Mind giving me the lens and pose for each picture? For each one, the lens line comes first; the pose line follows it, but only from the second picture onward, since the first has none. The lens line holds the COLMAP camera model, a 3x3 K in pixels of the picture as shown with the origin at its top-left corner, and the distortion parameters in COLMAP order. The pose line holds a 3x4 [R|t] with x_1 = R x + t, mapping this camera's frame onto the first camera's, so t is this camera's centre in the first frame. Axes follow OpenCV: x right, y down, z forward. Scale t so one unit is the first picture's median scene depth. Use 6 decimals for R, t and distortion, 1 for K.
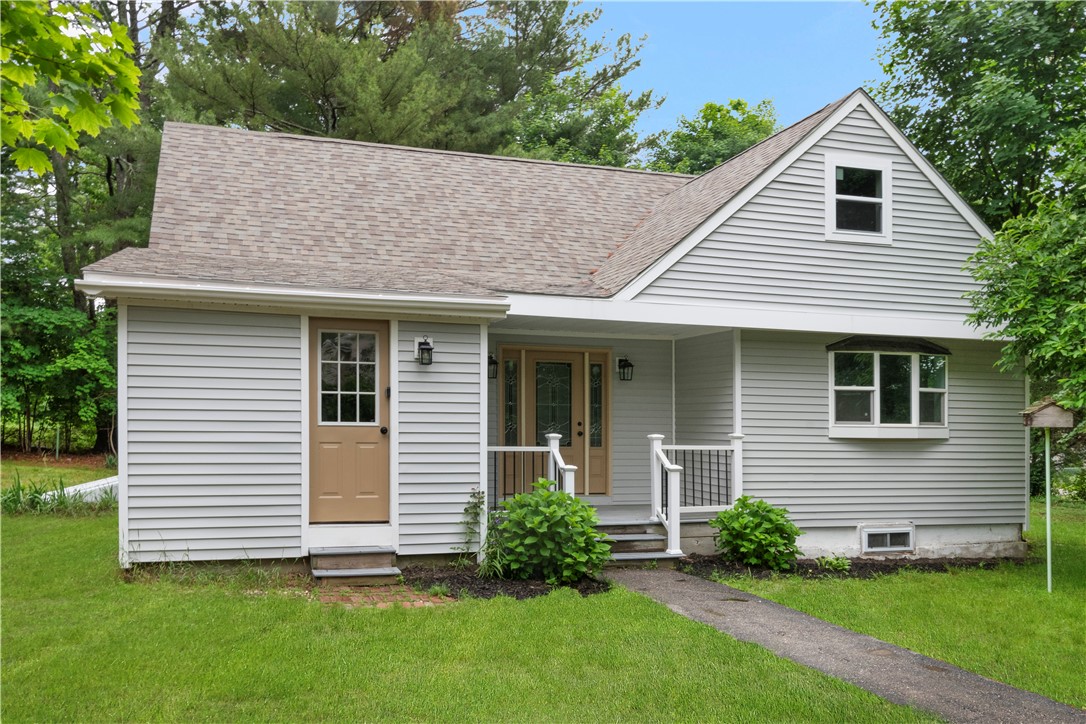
lens RADIAL K [[936.6, 0, 542.4], [0, 936.6, 365.1], [0, 0, 1]] dist [0.008654, -0.005786]
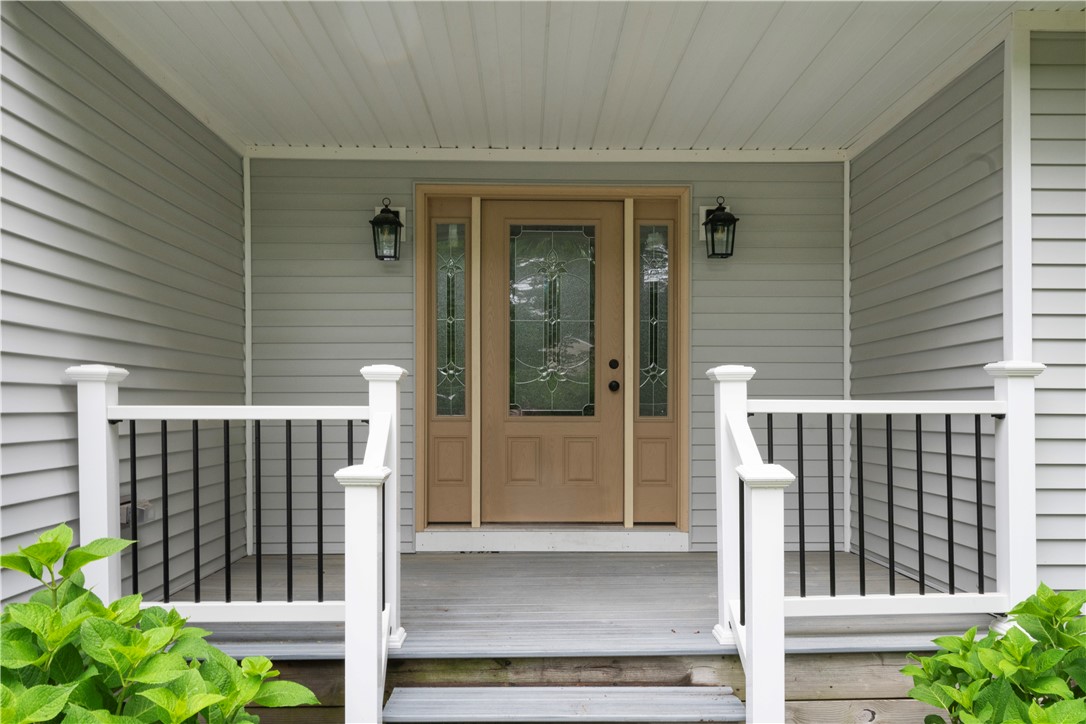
lens RADIAL K [[858.8, 0, 556.0], [0, 858.8, 406.2], [0, 0, 1]] dist [0.000453, 0.004933]
pose [[0.960143, -0.013543, -0.279180, 0.138635], [0.028257, 0.998411, 0.048747, 0.068793], [0.278077, -0.054693, 0.959001, 0.674755]]
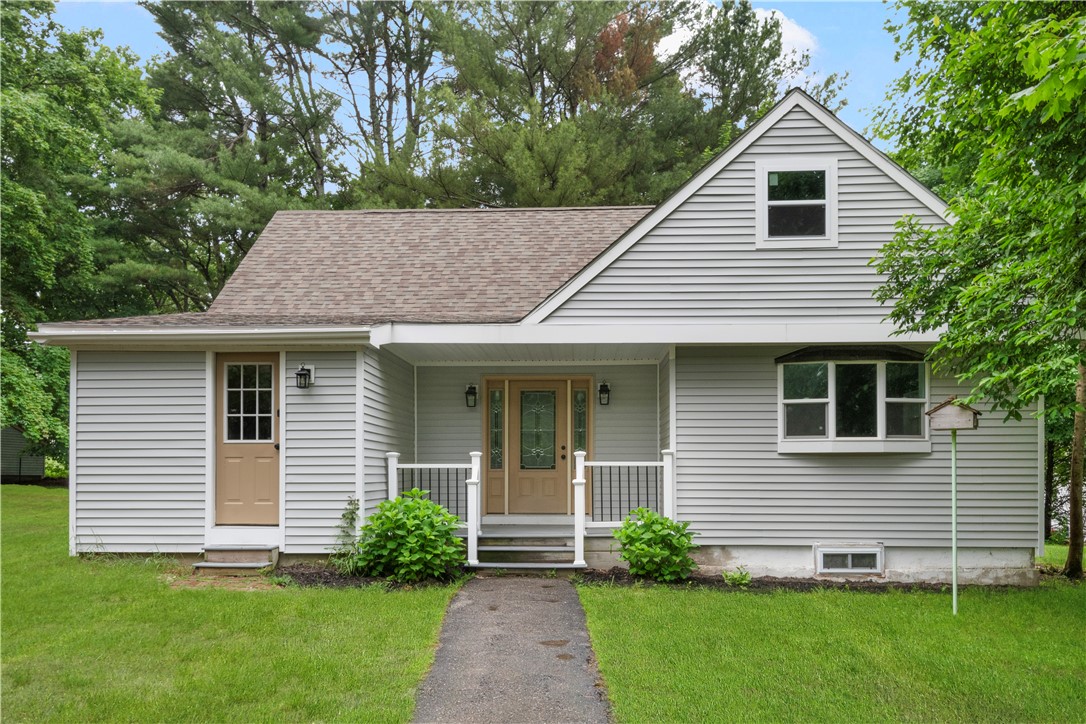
lens RADIAL K [[880.9, 0, 545.0], [0, 880.9, 415.4], [0, 0, 1]] dist [0.005743, -0.001240]
pose [[0.938513, -0.037080, -0.343246, 0.401860], [0.033177, 0.999301, -0.017239, 0.047273], [0.343645, 0.004791, 0.939087, 0.067312]]
